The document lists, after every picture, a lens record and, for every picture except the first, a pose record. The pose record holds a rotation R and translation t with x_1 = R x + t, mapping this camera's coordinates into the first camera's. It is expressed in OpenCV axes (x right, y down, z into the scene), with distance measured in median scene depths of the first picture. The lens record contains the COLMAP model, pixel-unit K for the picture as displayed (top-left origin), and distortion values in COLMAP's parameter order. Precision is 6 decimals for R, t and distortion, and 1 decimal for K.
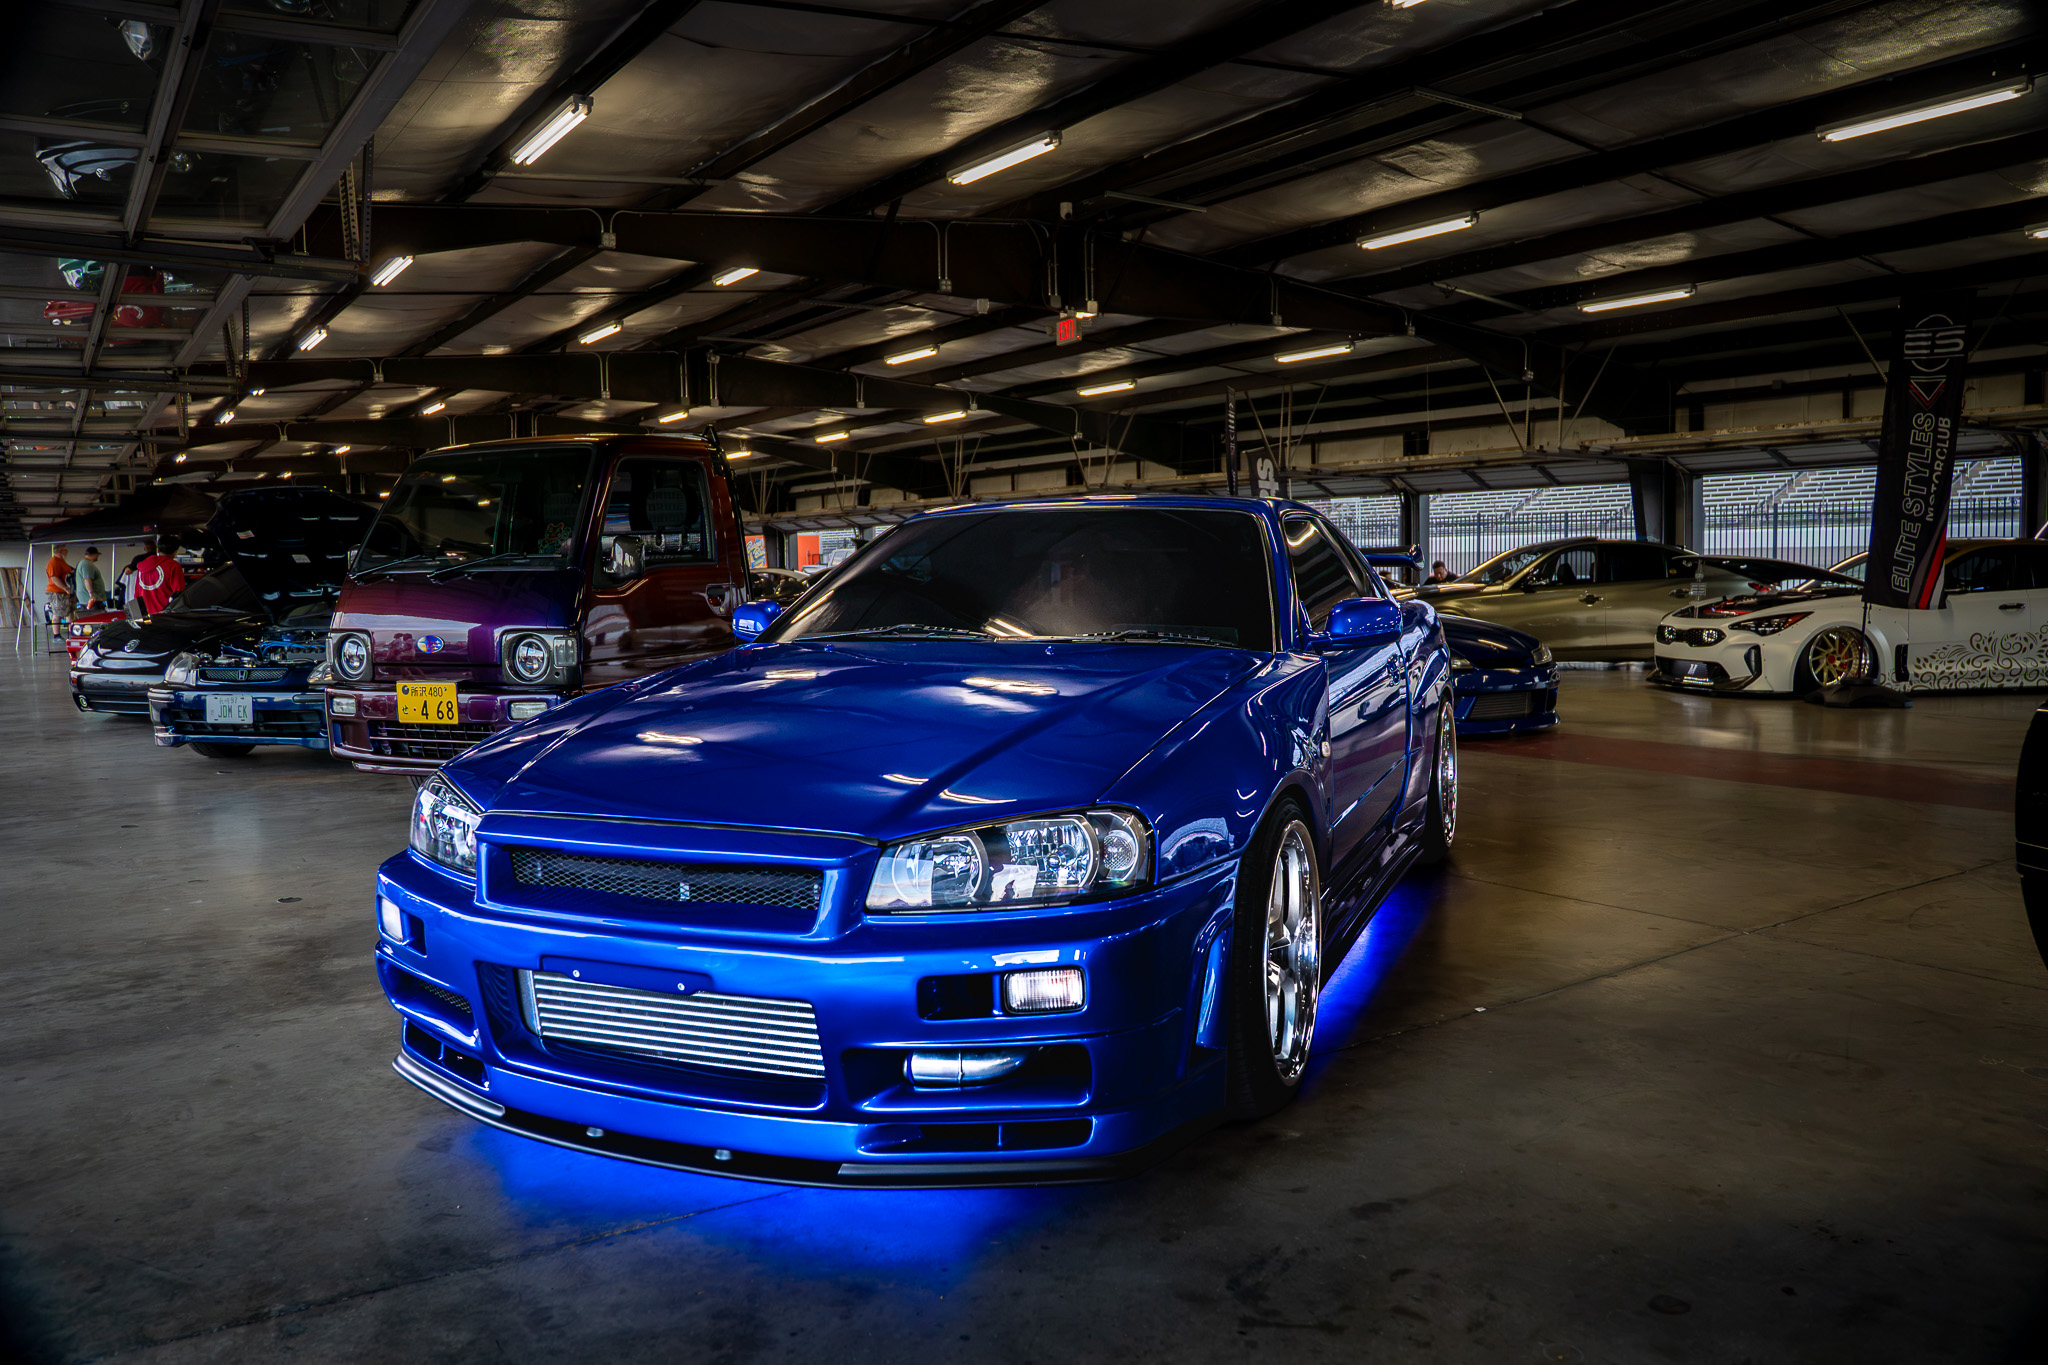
lens RADIAL K [[1502.4, 0, 1024.0], [0, 1502.4, 682.5], [0, 0, 1]] dist [-0.133950, 0.108785]
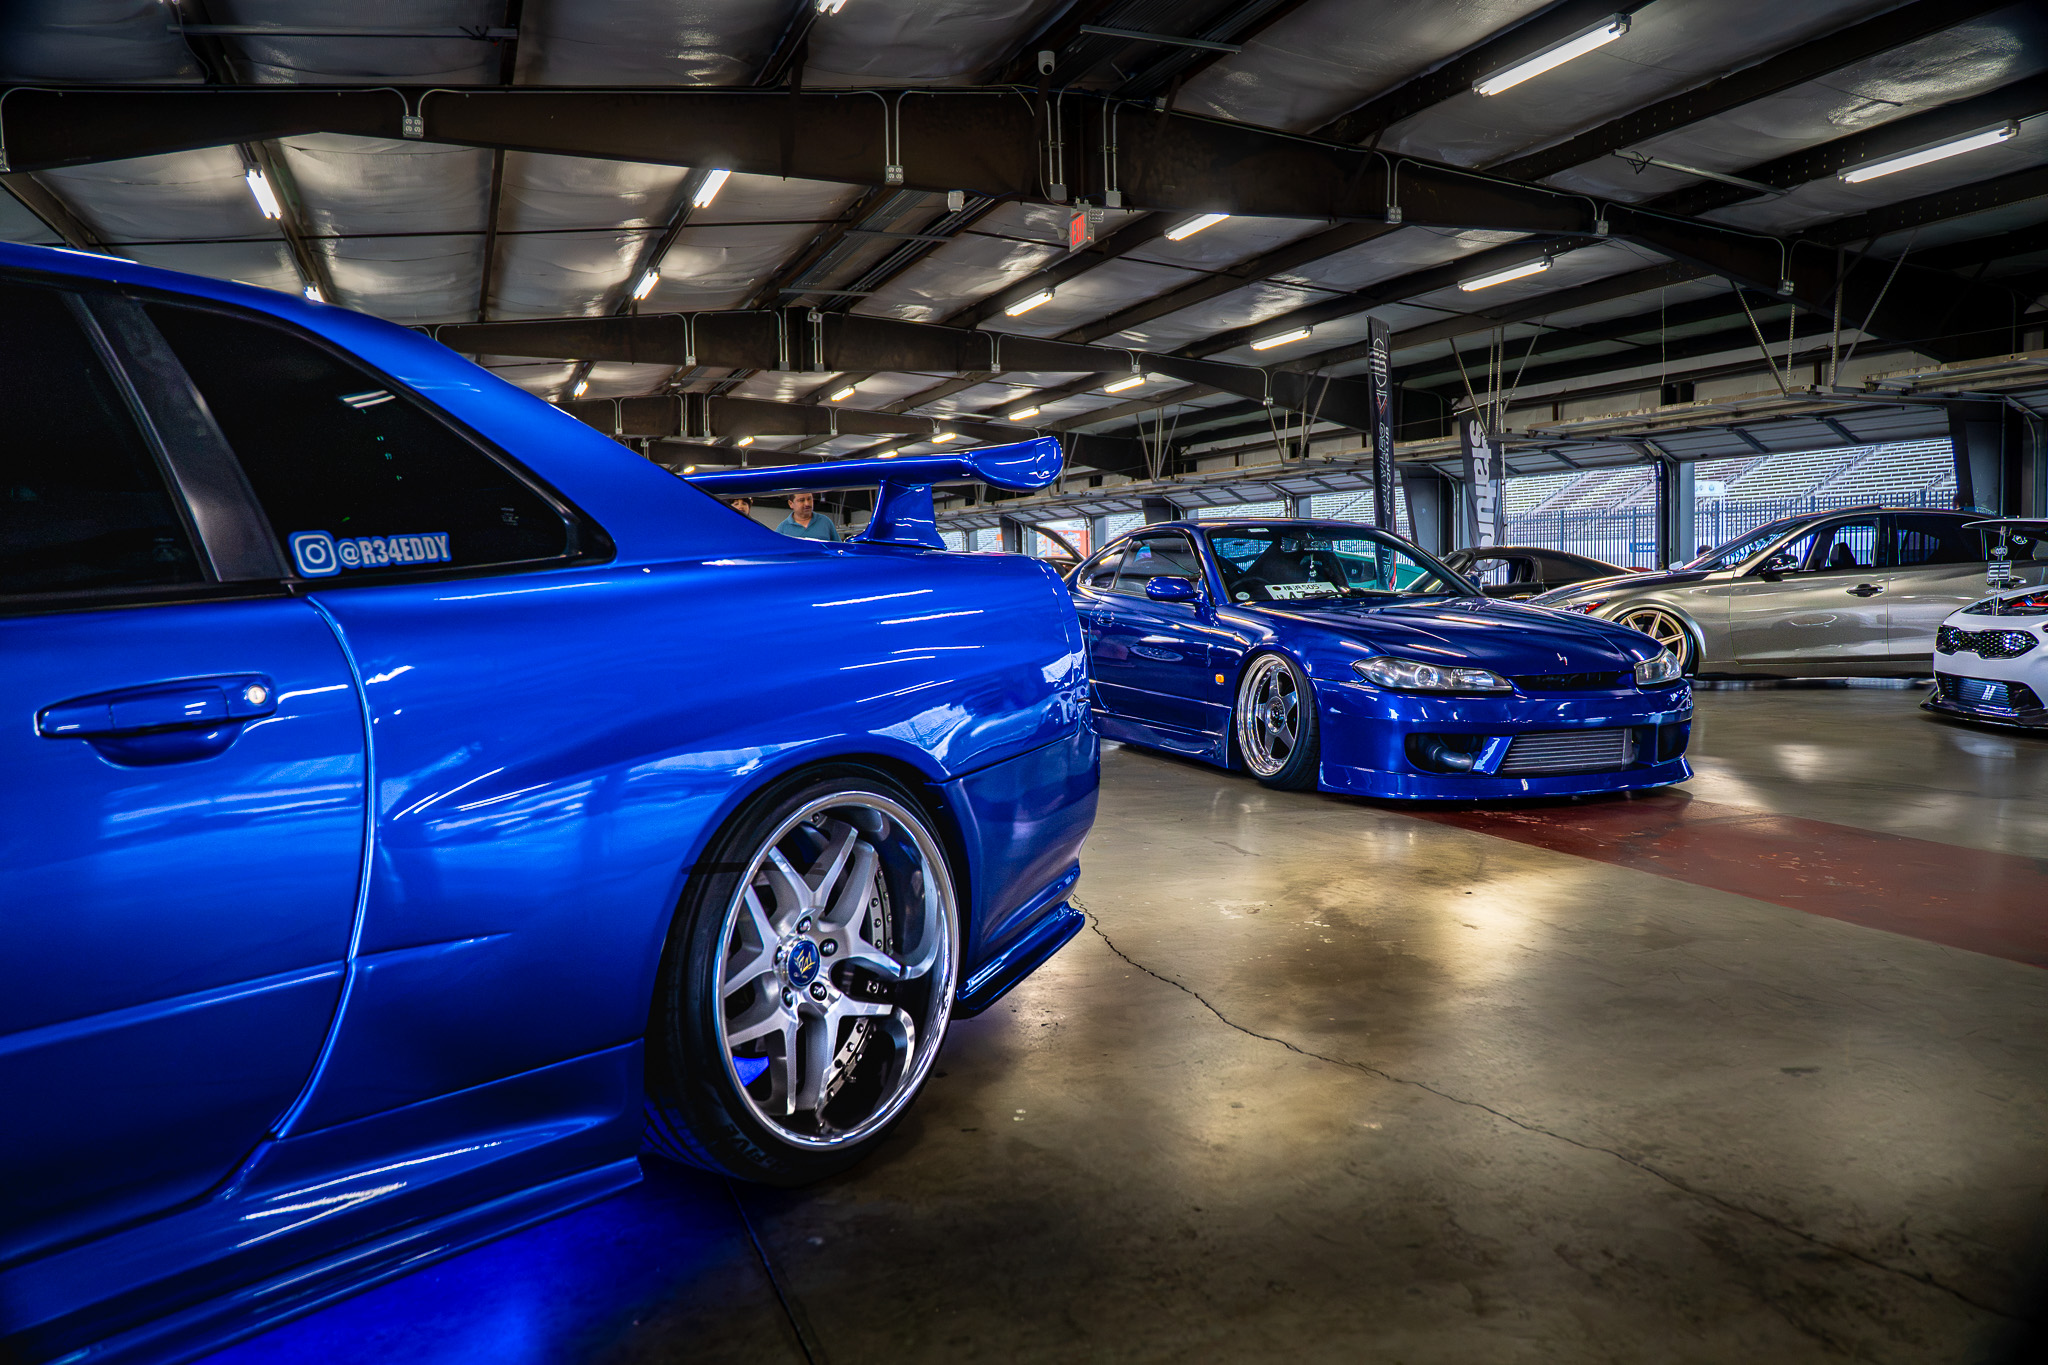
lens RADIAL K [[1502.4, 0, 1024.0], [0, 1502.4, 682.5], [0, 0, 1]] dist [-0.133950, 0.108785]
pose [[0.973845, 0.014625, -0.226744, 0.133422], [-0.014399, 0.999893, 0.002648, -0.006787], [0.226758, 0.000686, 0.973951, 0.198181]]
